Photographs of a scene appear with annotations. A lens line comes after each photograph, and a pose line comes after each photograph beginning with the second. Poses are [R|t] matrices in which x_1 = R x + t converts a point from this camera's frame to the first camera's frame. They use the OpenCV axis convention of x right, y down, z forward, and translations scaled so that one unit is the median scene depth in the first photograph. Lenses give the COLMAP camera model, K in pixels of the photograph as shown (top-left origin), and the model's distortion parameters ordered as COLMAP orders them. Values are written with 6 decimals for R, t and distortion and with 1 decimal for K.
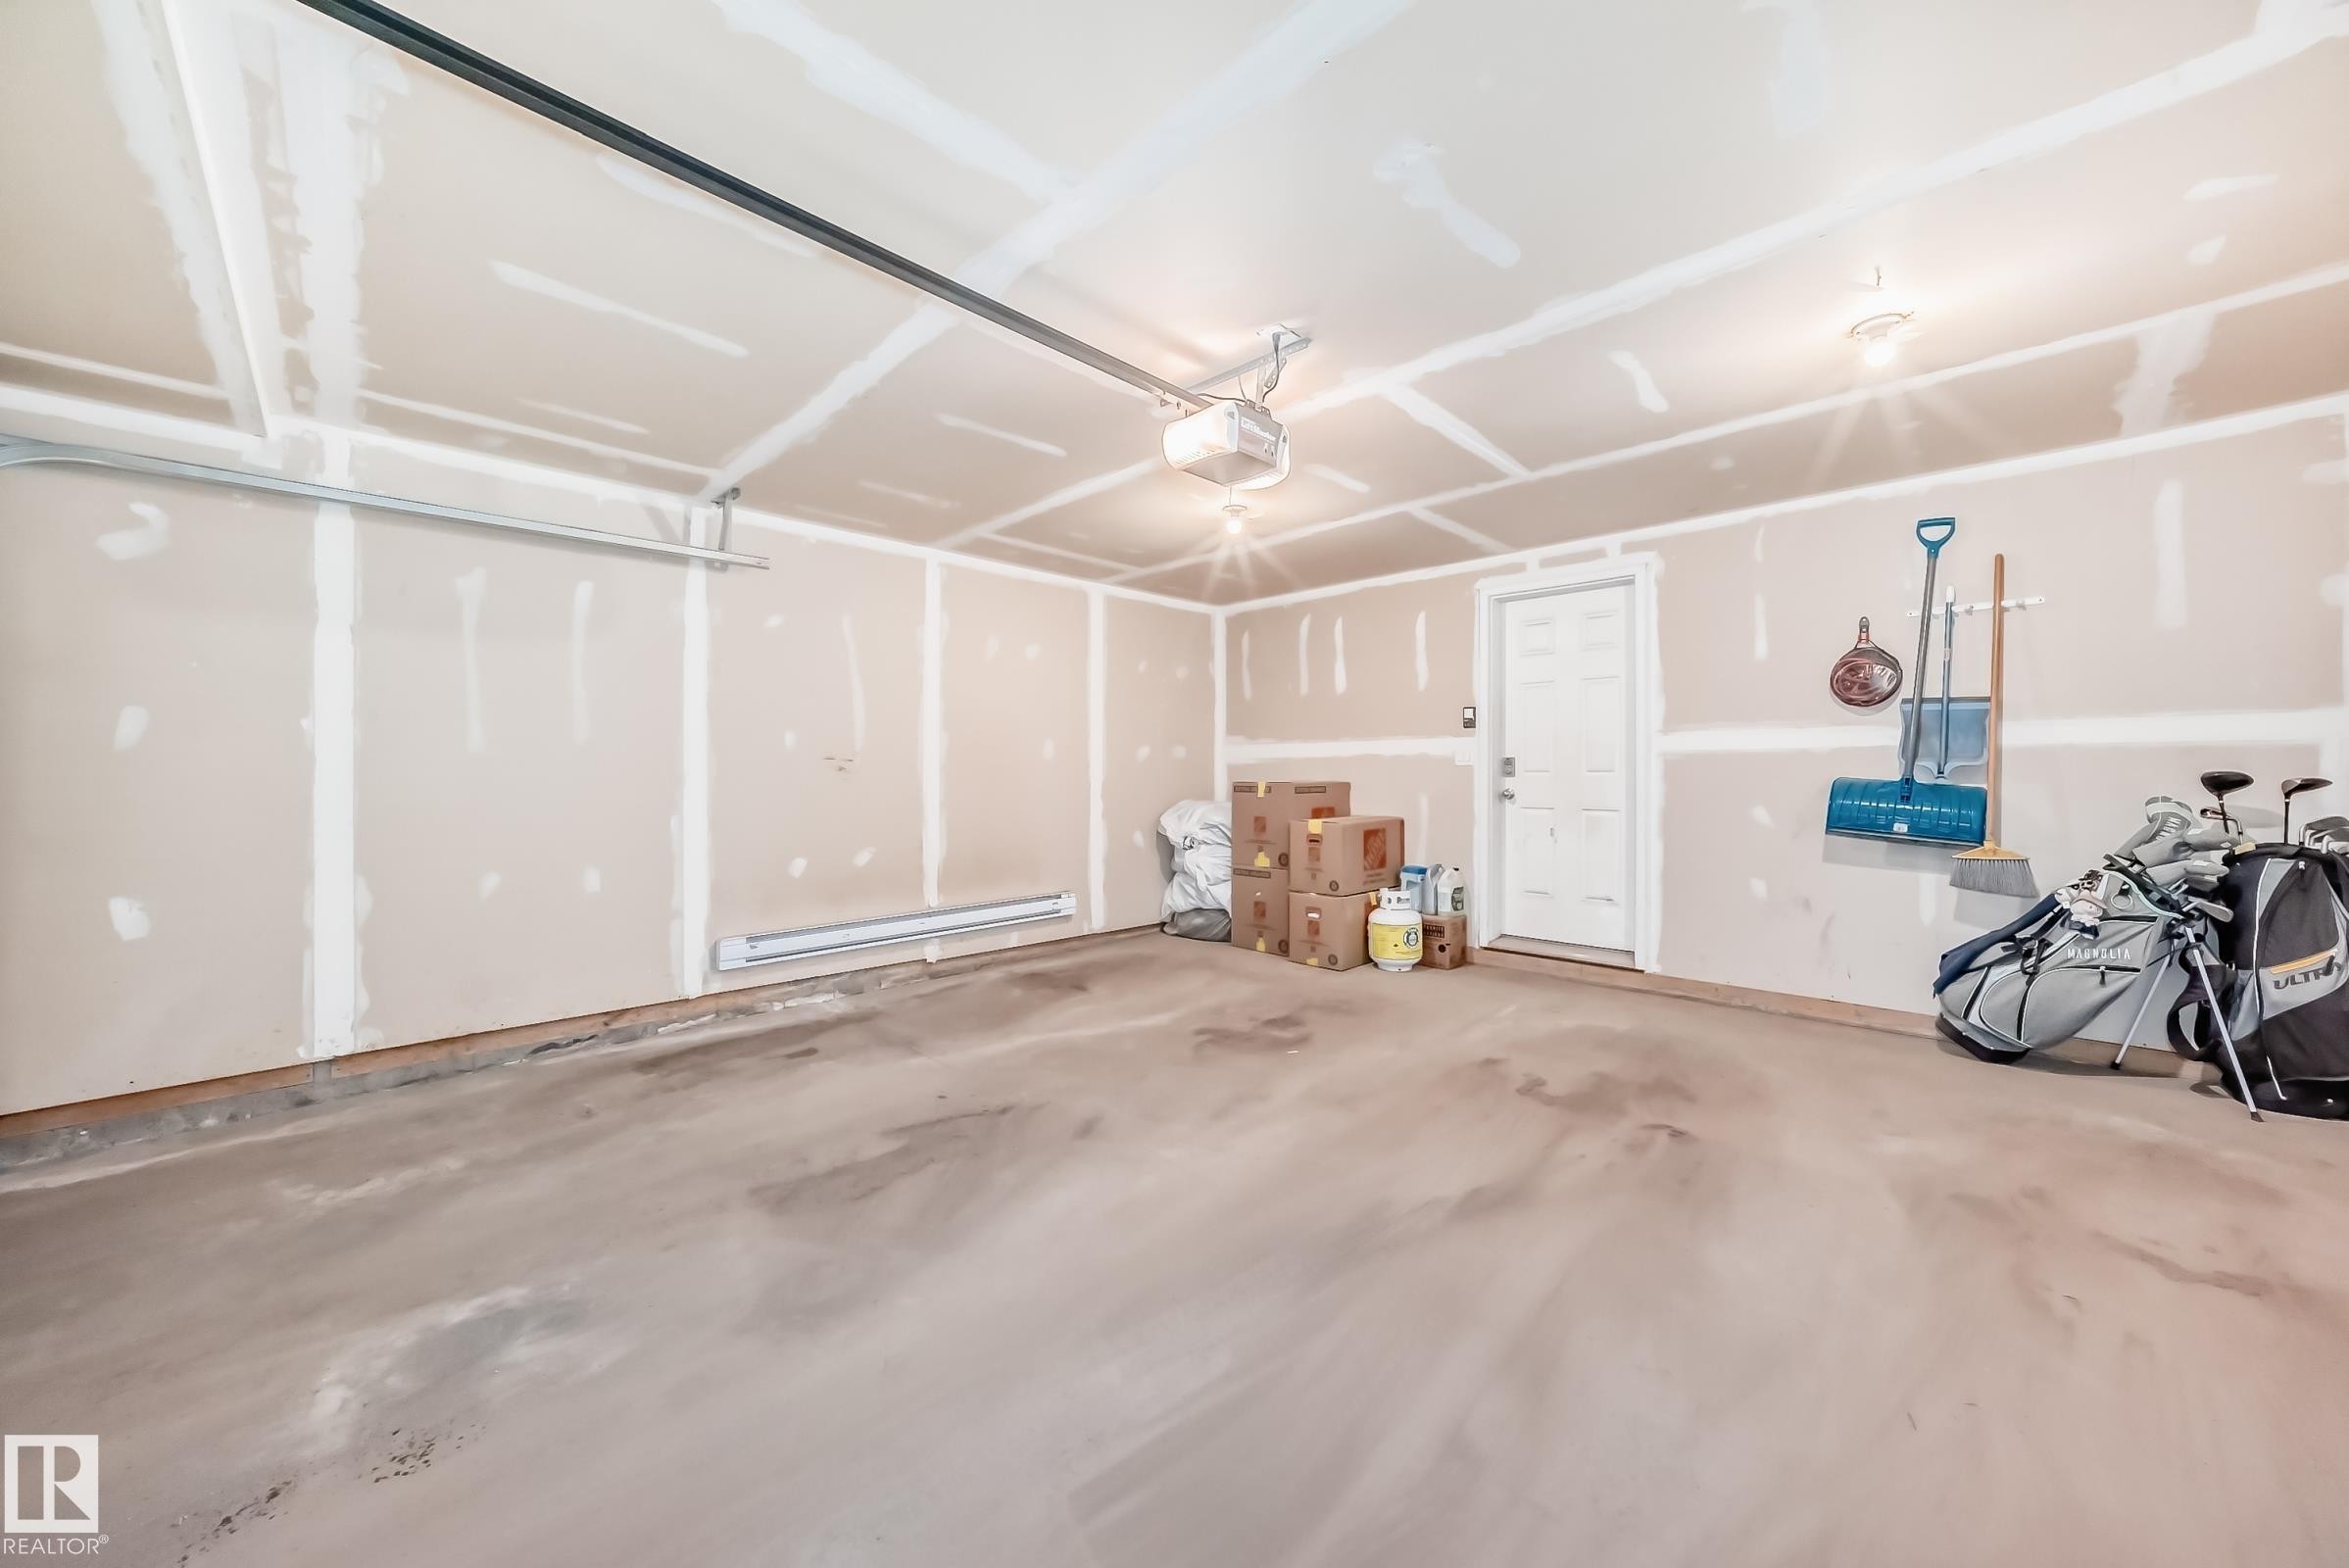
lens RADIAL K [[833.8, 0, 1180.1], [0, 833.8, 790.2], [0, 0, 1]] dist [-0.024268, 0.007226]
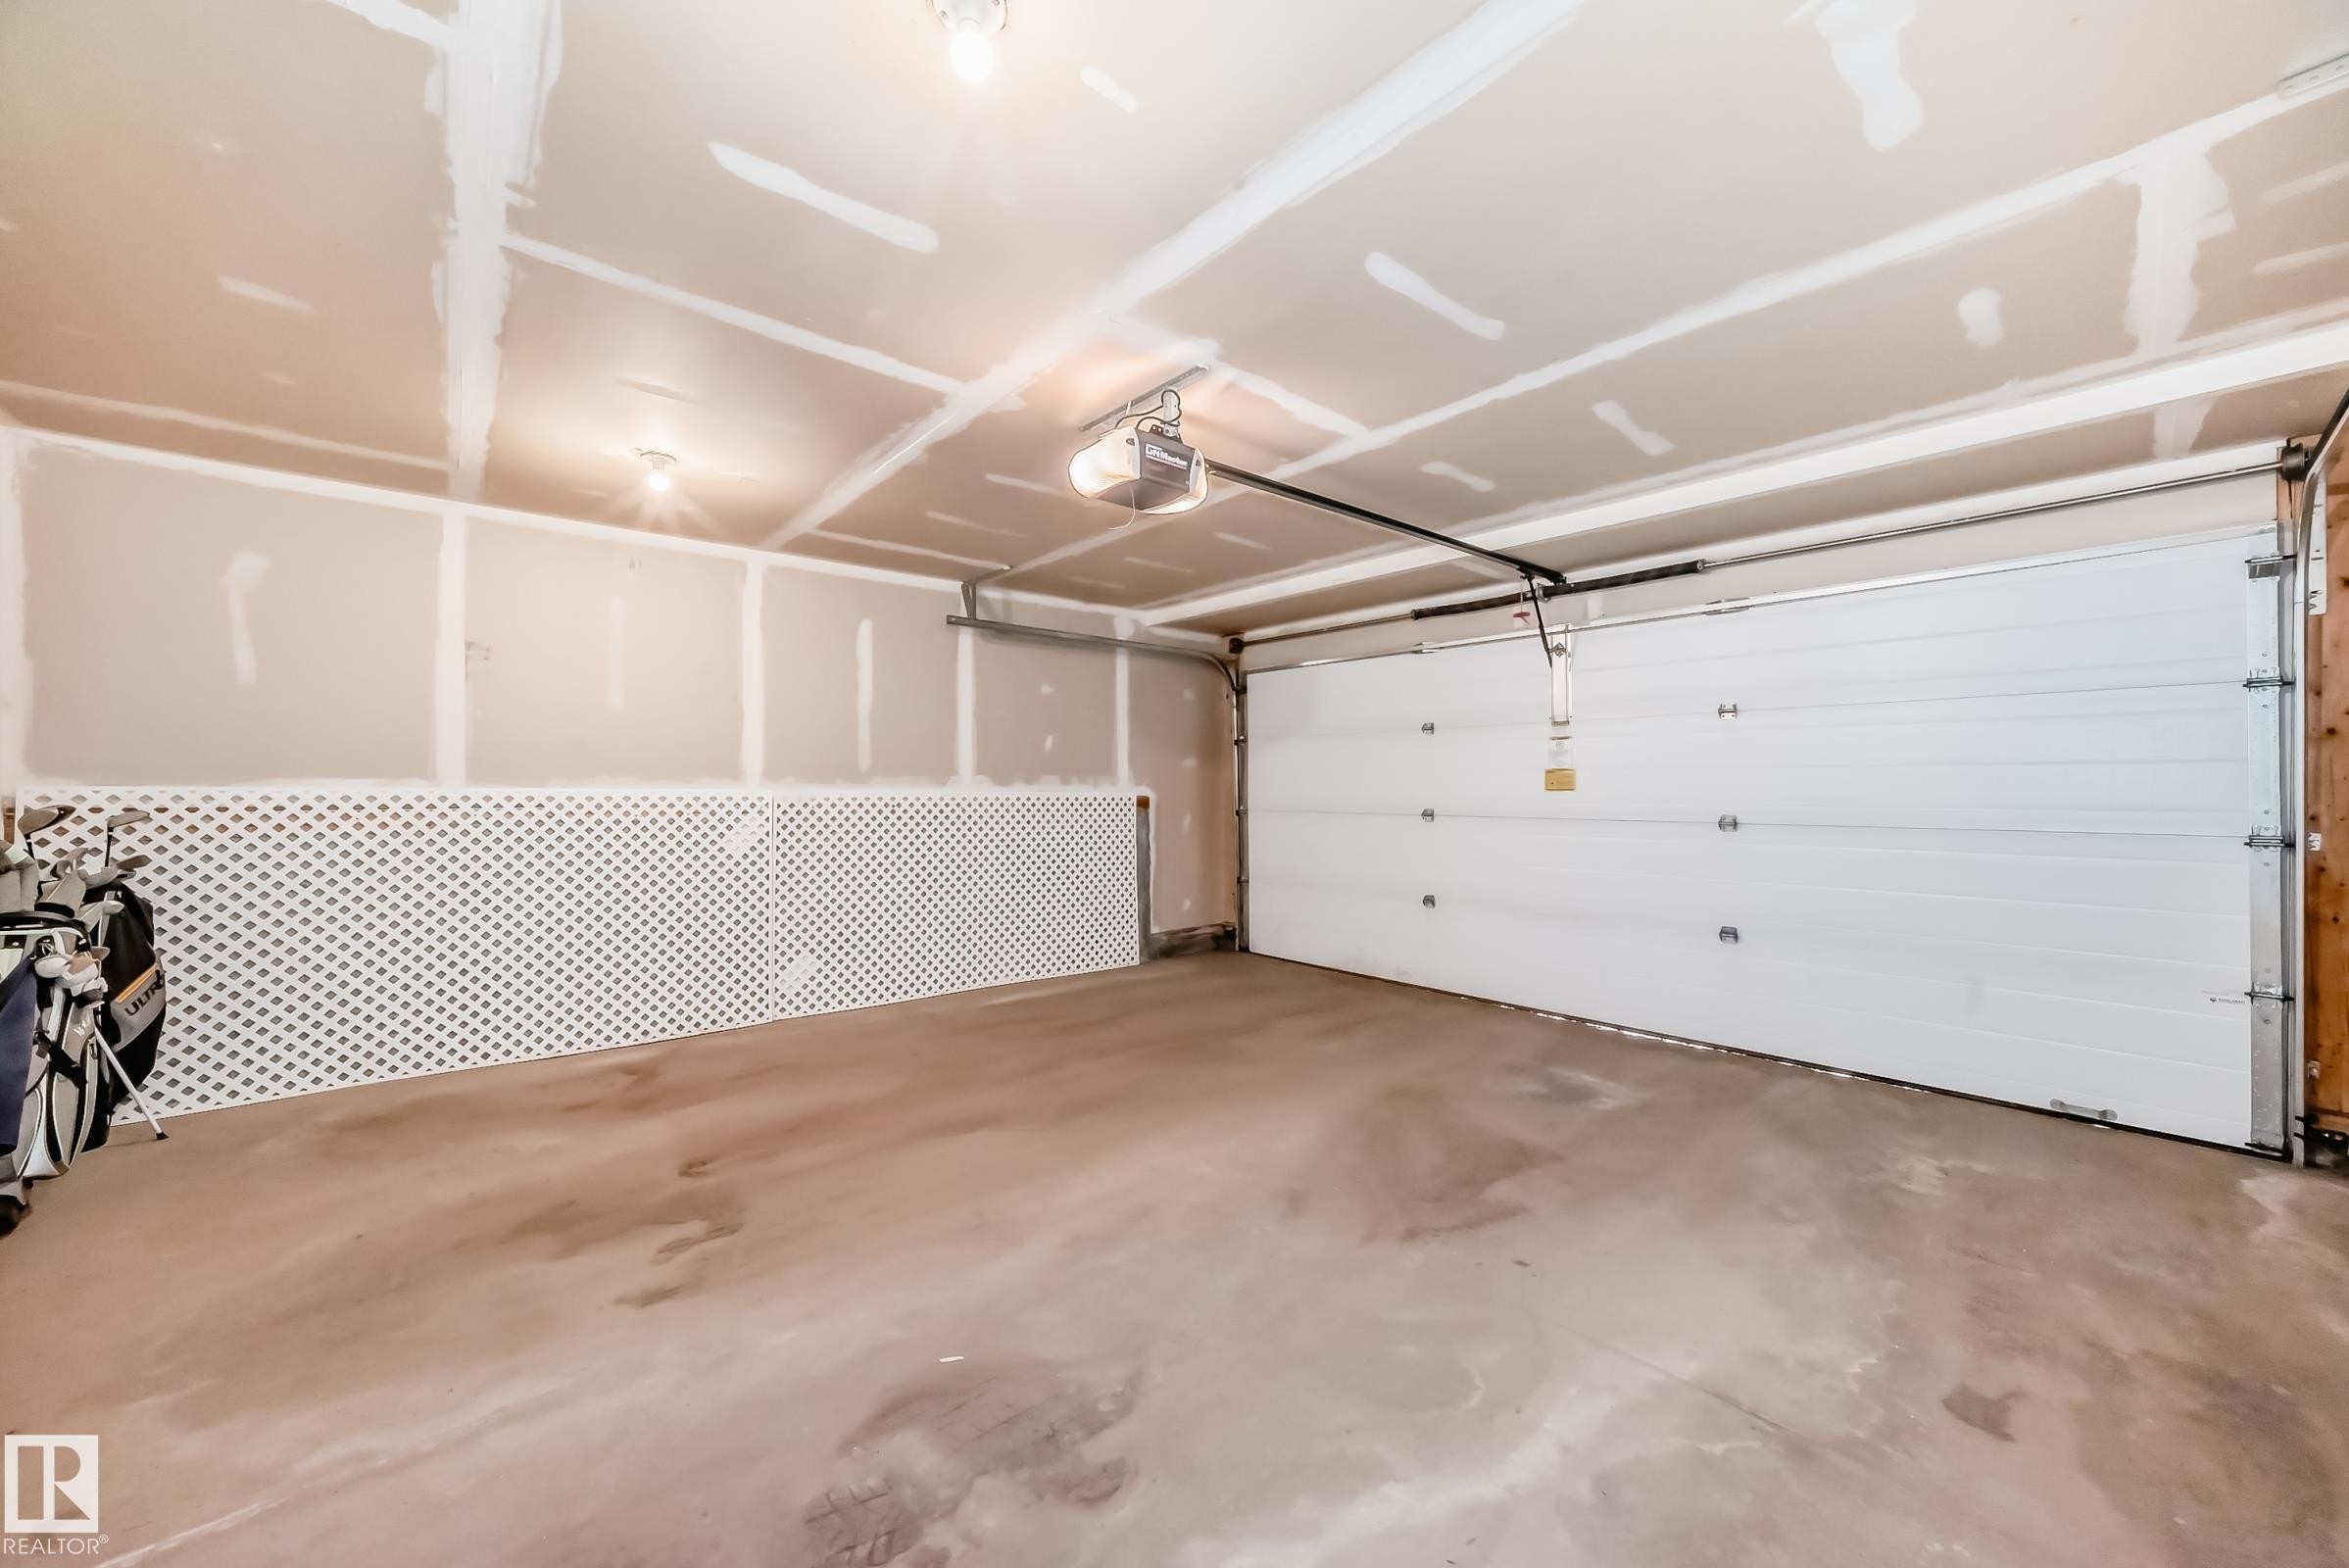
lens RADIAL K [[833.8, 0, 1180.1], [0, 833.8, 790.2], [0, 0, 1]] dist [-0.024268, 0.007226]
pose [[-0.997597, 0.004516, 0.069140, -0.049214], [0.006463, 0.999588, 0.027955, -0.056321], [-0.068985, 0.028334, -0.997215, 1.789055]]
